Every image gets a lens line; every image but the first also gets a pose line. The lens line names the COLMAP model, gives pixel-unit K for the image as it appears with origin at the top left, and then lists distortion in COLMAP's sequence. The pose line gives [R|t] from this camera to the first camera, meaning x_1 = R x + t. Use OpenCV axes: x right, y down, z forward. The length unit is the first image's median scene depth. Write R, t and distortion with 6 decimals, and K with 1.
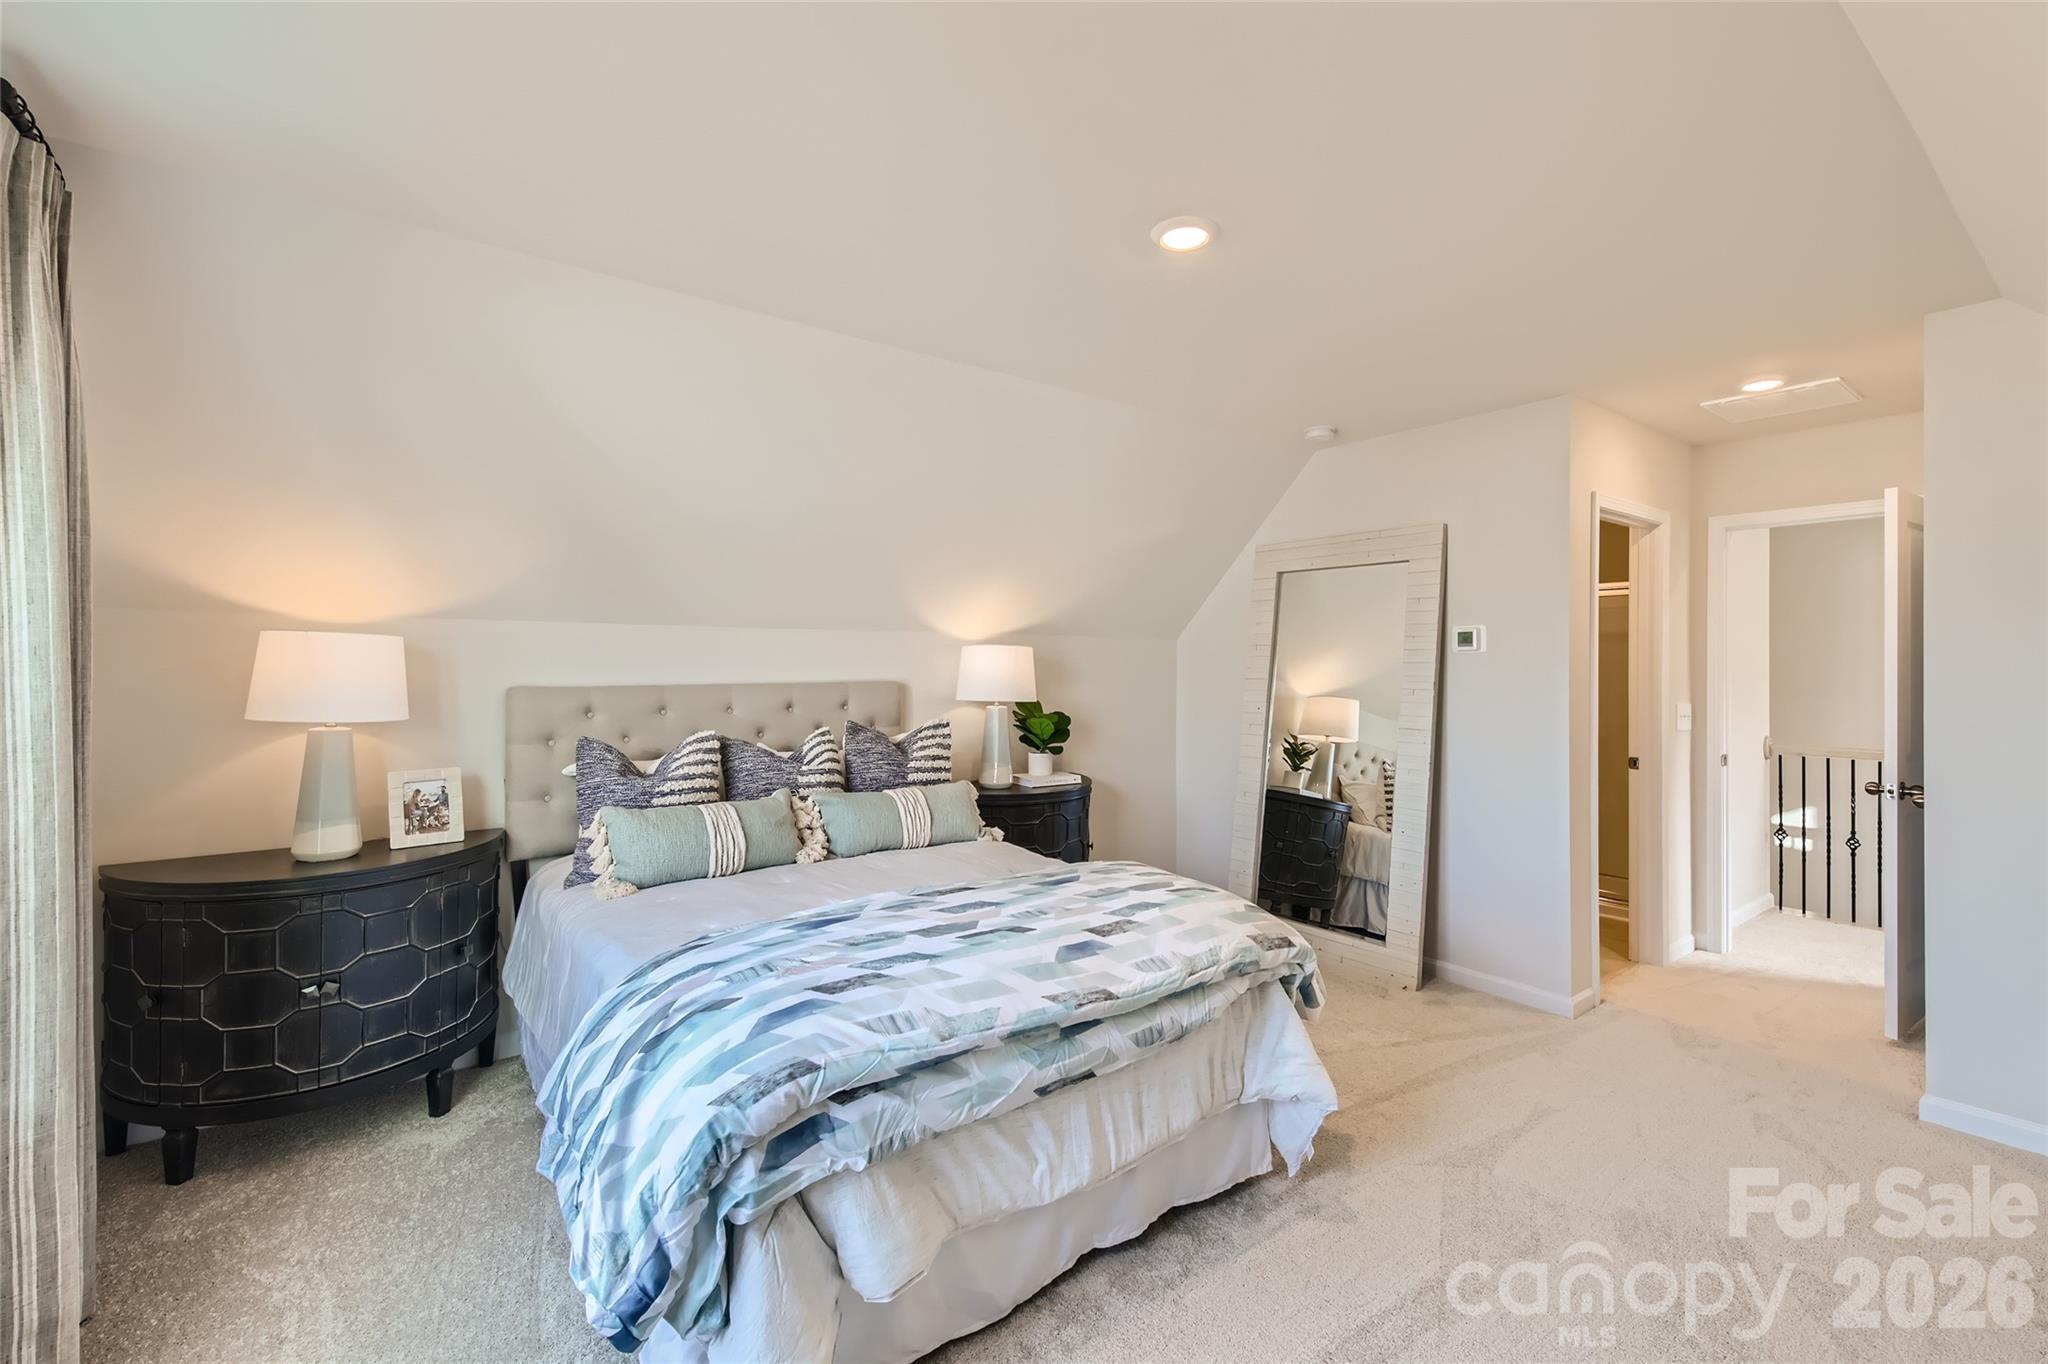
lens RADIAL K [[872.2, 0, 1024.0], [0, 872.2, 682.0], [0, 0, 1]] dist [0.023523, 0.000122]
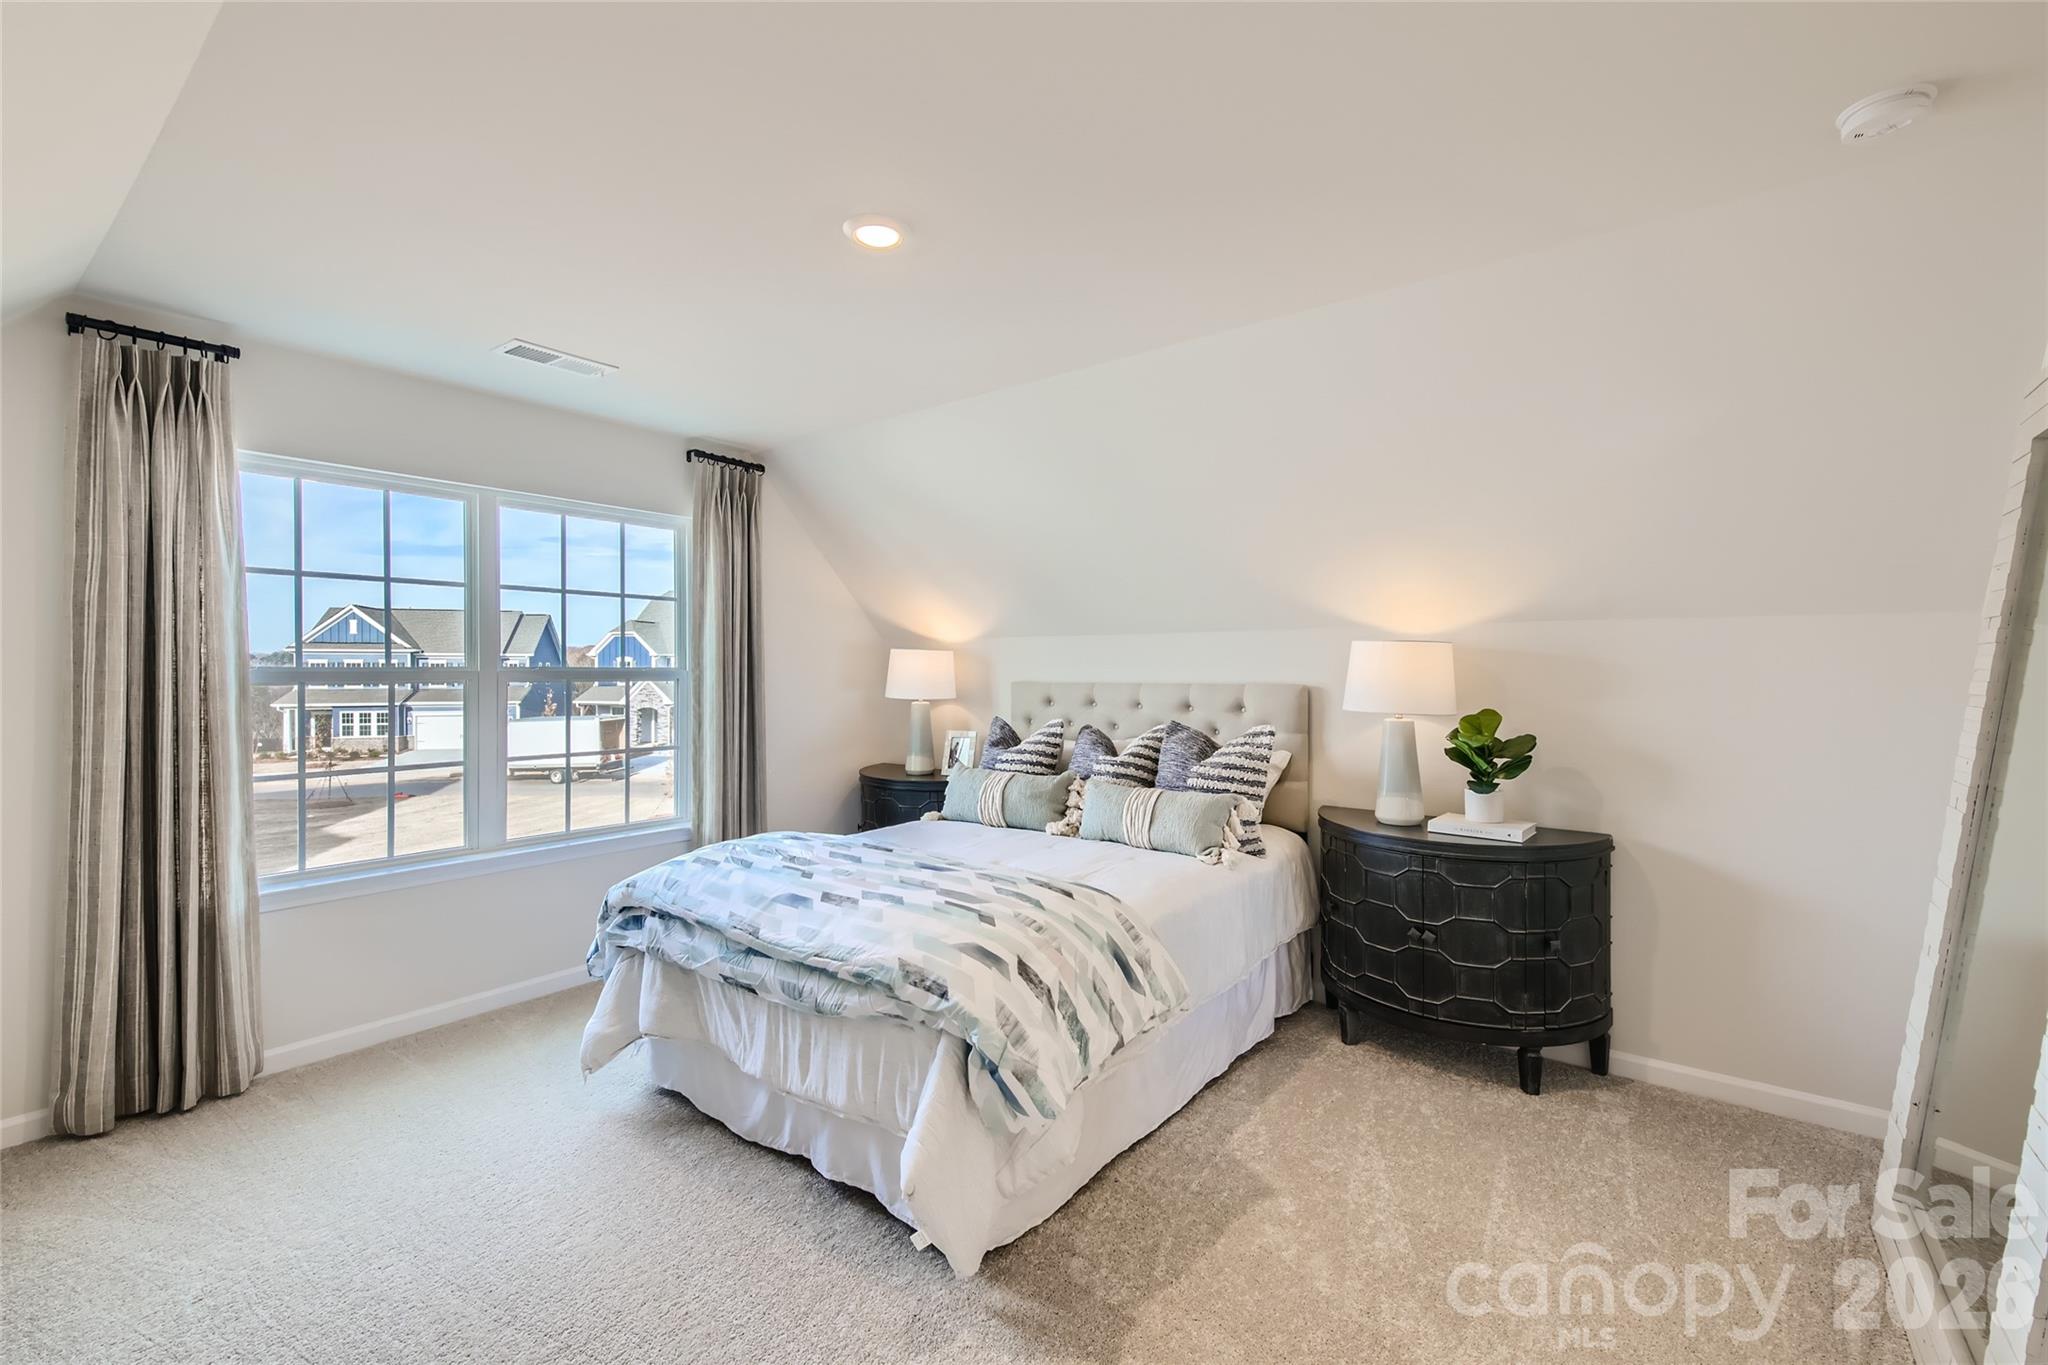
lens RADIAL K [[872.2, 0, 1024.0], [0, 872.2, 682.5], [0, 0, 1]] dist [0.023523, 0.000122]
pose [[0.259341, 0.015997, -0.965653, 0.875397], [-0.016717, 0.999787, 0.012073, -0.011299], [0.965641, 0.013012, 0.259553, 0.656046]]
